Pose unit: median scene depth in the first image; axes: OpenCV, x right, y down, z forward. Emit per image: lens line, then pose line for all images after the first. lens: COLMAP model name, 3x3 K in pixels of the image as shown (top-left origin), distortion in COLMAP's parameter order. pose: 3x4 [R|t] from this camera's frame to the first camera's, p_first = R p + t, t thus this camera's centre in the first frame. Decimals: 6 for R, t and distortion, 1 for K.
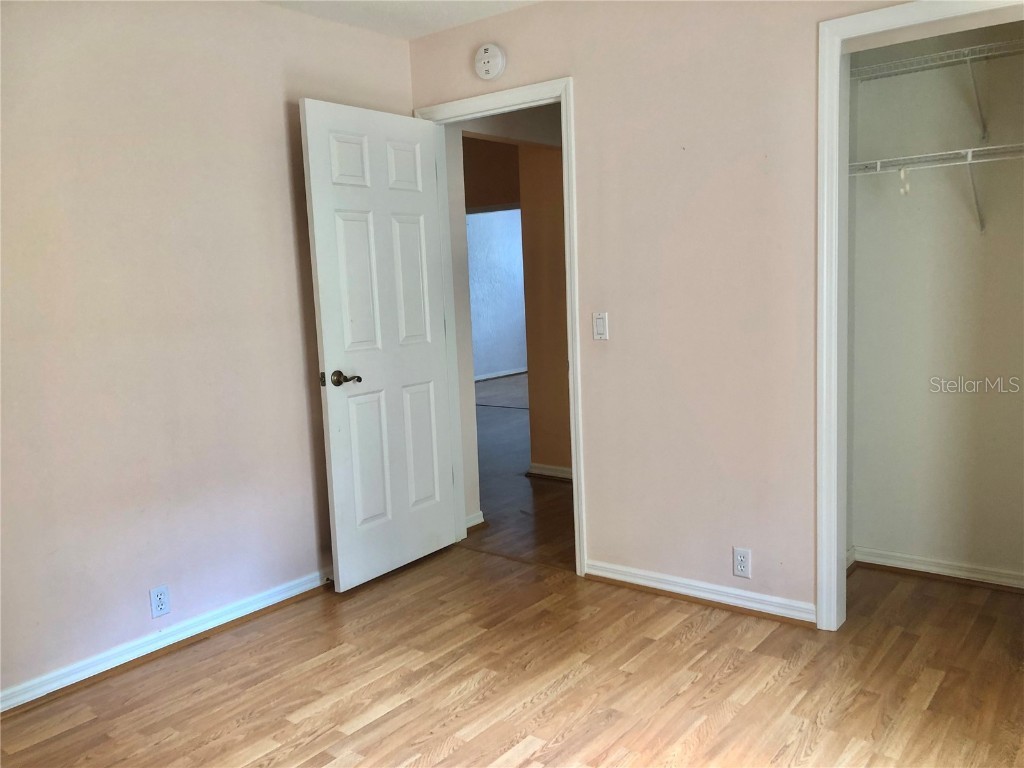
lens RADIAL K [[840.7, 0, 512.0], [0, 840.7, 384.0], [0, 0, 1]] dist [-0.002141, 0.003095]
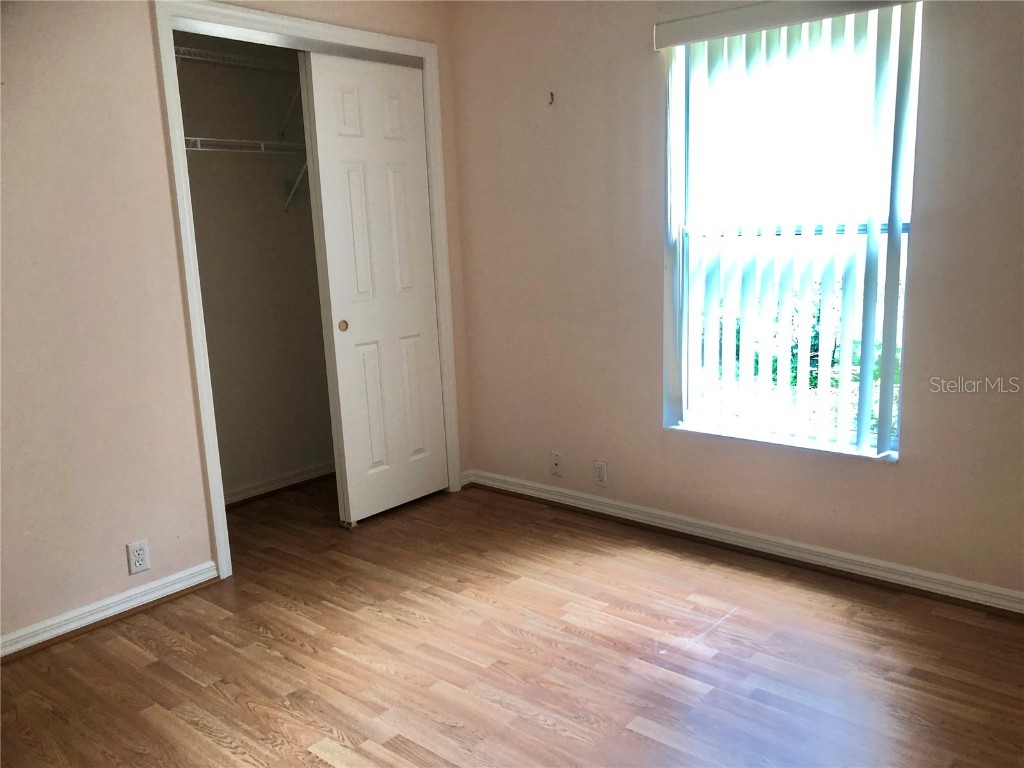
lens RADIAL K [[840.7, 0, 512.0], [0, 840.7, 384.0], [0, 0, 1]] dist [-0.002141, 0.003095]
pose [[0.045593, -0.149694, 0.987681, -0.656017], [0.165570, 0.976166, 0.140306, -0.038413], [-0.985144, 0.157133, 0.069291, 0.555875]]
